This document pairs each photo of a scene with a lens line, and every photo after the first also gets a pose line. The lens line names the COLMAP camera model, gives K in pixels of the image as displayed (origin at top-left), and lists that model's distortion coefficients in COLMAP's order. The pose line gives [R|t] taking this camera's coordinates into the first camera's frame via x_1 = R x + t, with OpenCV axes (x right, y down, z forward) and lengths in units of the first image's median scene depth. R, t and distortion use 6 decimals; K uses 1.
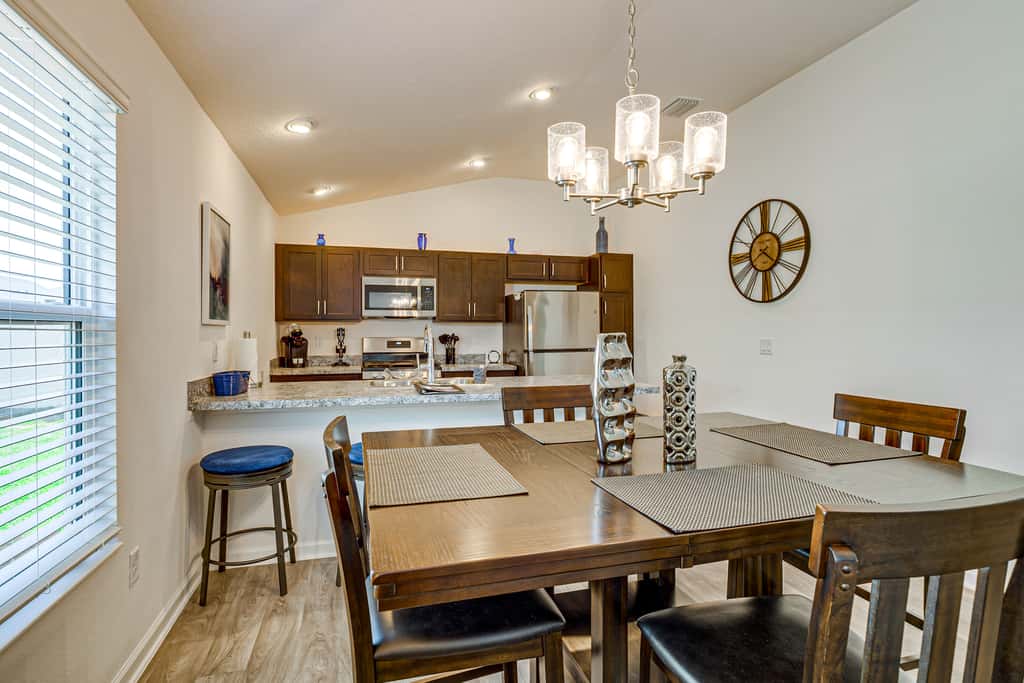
lens RADIAL K [[502.5, 0, 492.5], [0, 502.5, 341.8], [0, 0, 1]] dist [0.004056, 0.002087]
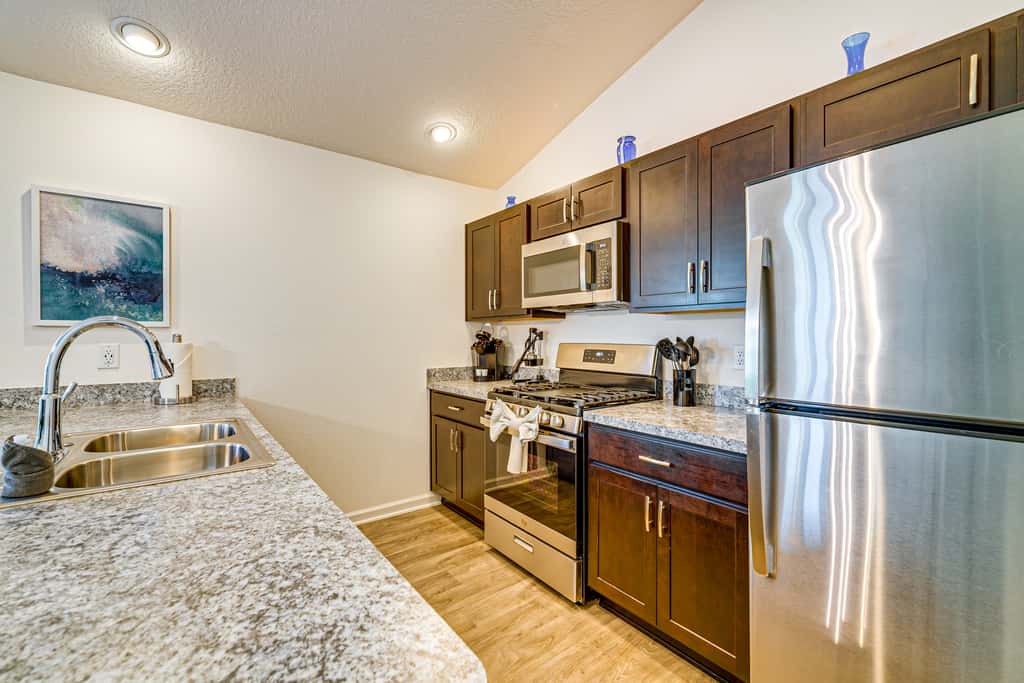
lens RADIAL K [[438.2, 0, 515.9], [0, 438.2, 336.6], [0, 0, 1]] dist [0.002649, 0.000521]
pose [[0.386954, 0.003283, -0.922093, 0.233540], [-0.015093, 0.999882, -0.002774, -0.014437], [0.921976, 0.014991, 0.386958, 0.767782]]
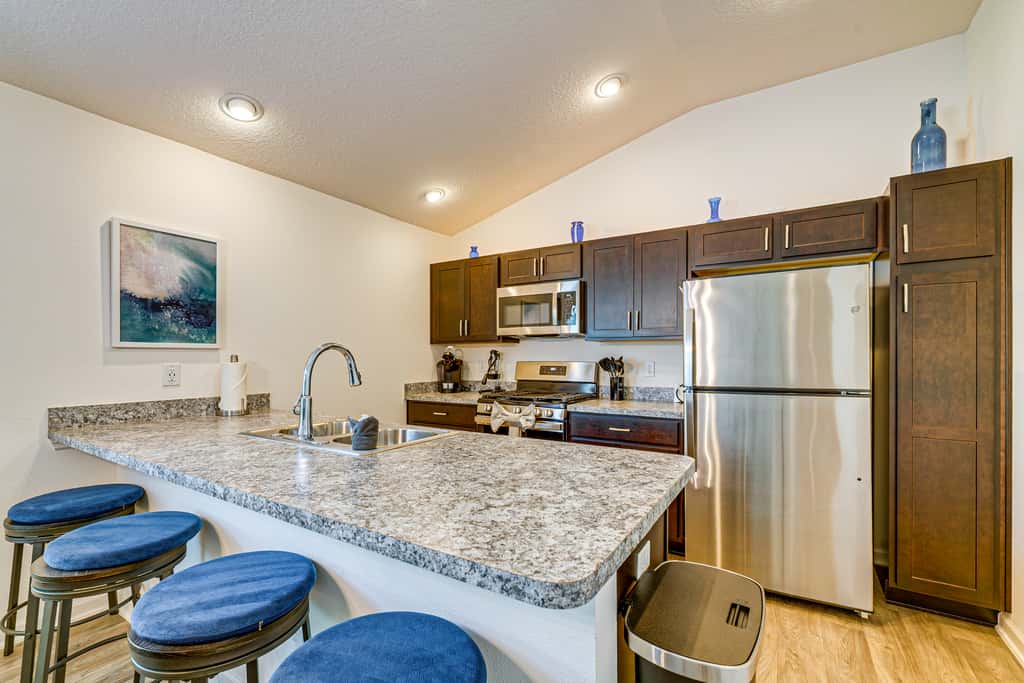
lens RADIAL K [[438.2, 0, 515.5], [0, 438.2, 360.7], [0, 0, 1]] dist [0.002649, 0.000521]
pose [[0.687107, 0.008694, -0.726505, 0.284273], [-0.011800, 0.999930, 0.000806, -0.010352], [0.726461, 0.008019, 0.687161, 0.513200]]
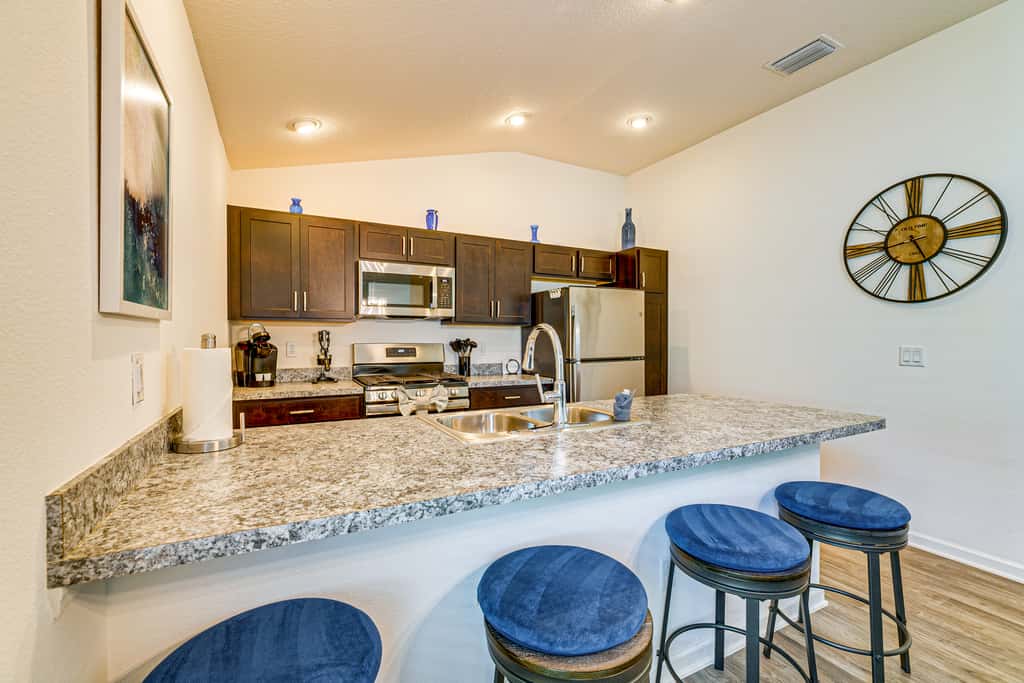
lens RADIAL K [[438.2, 0, 504.4], [0, 438.2, 346.6], [0, 0, 1]] dist [0.002649, 0.000521]
pose [[0.975994, 0.000488, 0.217799, -0.187722], [-0.001059, 0.999996, 0.002502, -0.005873], [-0.217797, -0.002673, 0.975990, 0.325120]]
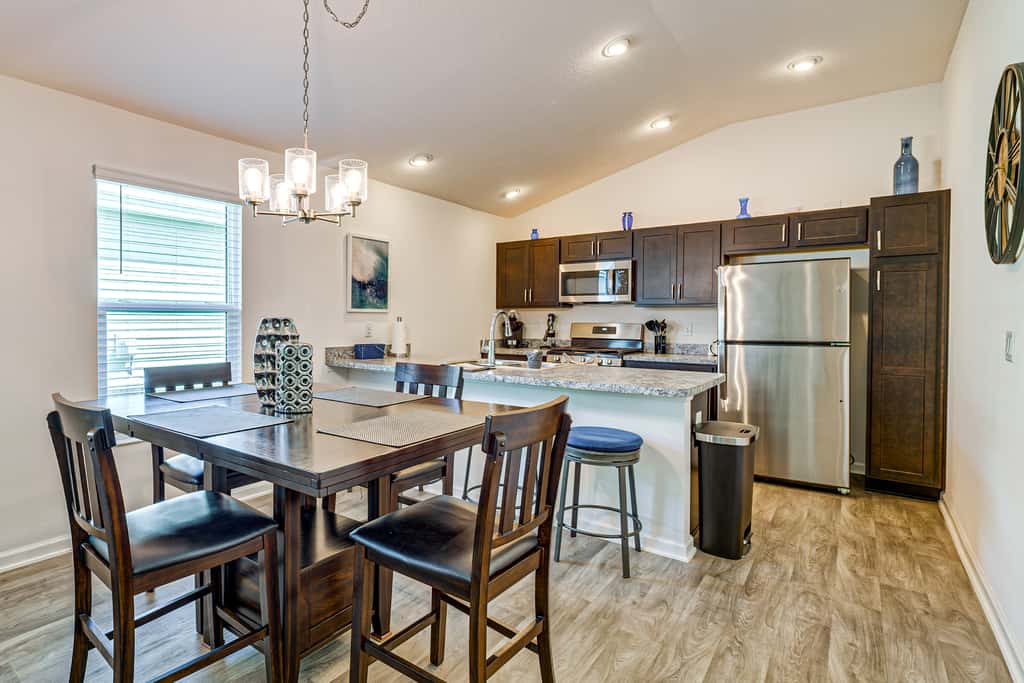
lens RADIAL K [[520.9, 0, 422.5], [0, 520.9, 327.6], [0, 0, 1]] dist [-0.002893, -0.000118]
pose [[0.573442, 0.018090, -0.819046, 0.460697], [-0.019813, 0.999770, 0.008210, -0.001579], [0.819006, 0.011520, 0.573669, 0.139603]]
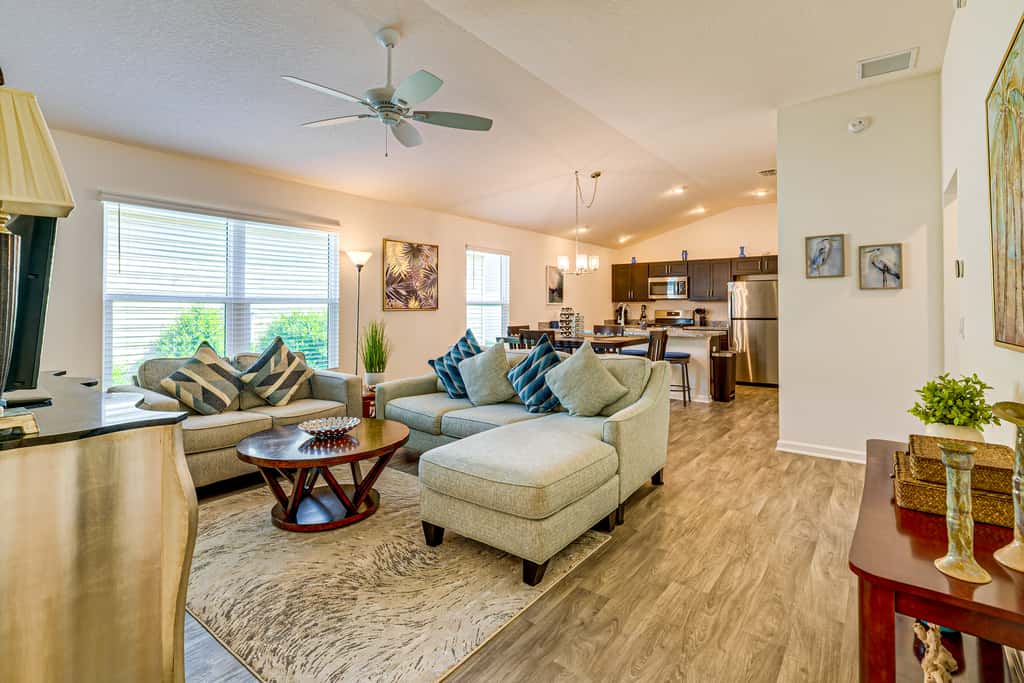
lens RADIAL K [[502.5, 0, 521.4], [0, 502.5, 303.6], [0, 0, 1]] dist [0.004056, 0.002087]
pose [[0.613906, -0.006063, -0.789356, 0.930395], [-0.015864, 0.999674, -0.020017, 0.012786], [0.789219, 0.024811, 0.613610, -0.538129]]
